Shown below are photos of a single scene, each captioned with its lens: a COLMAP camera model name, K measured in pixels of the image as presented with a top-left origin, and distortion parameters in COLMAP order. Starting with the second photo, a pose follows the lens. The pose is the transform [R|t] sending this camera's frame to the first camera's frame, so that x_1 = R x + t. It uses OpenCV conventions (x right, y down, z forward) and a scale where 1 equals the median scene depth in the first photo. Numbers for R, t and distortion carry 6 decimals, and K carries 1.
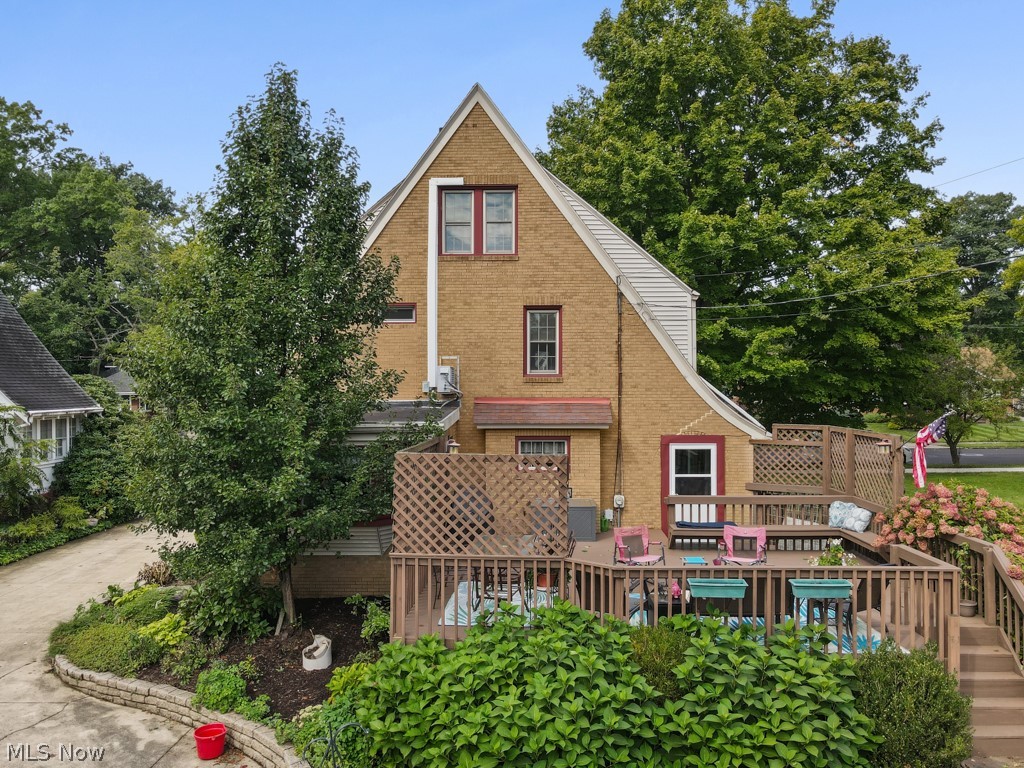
lens RADIAL K [[751.0, 0, 518.7], [0, 751.0, 387.9], [0, 0, 1]] dist [0.006424, 0.020449]
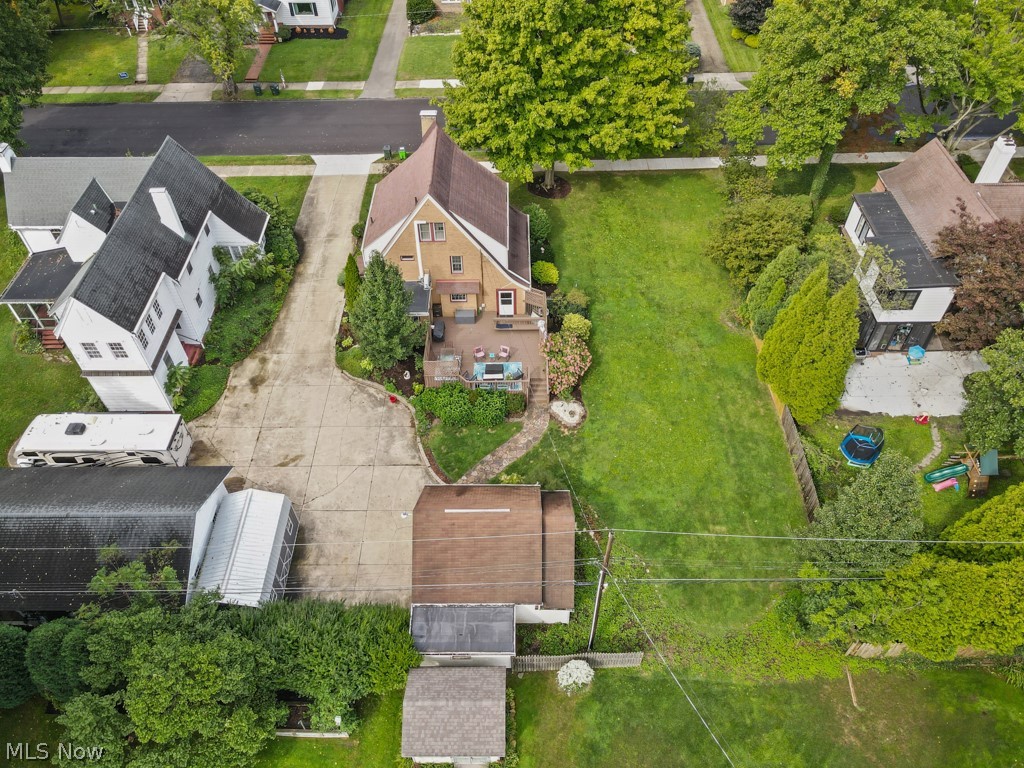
lens RADIAL K [[751.0, 0, 511.2], [0, 751.0, 385.8], [0, 0, 1]] dist [0.006424, 0.020449]
pose [[0.999499, -0.028529, 0.013672, 0.198043], [0.009259, 0.677059, 0.735871, -1.977132], [-0.030250, -0.735376, 0.676984, -1.432428]]
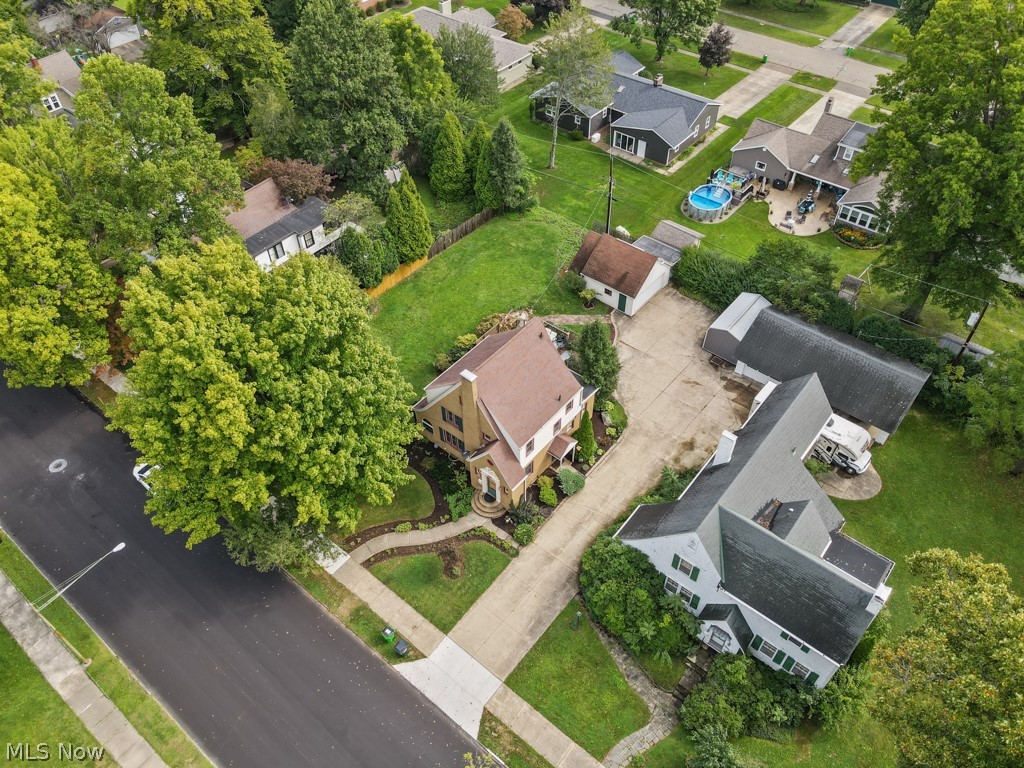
lens RADIAL K [[751.0, 0, 508.1], [0, 751.0, 385.2], [0, 0, 1]] dist [0.006424, 0.020449]
pose [[-0.791389, -0.435061, 0.429449, -1.590789], [0.014172, 0.689256, 0.724379, -2.725949], [-0.611149, 0.579352, -0.539303, 3.168515]]
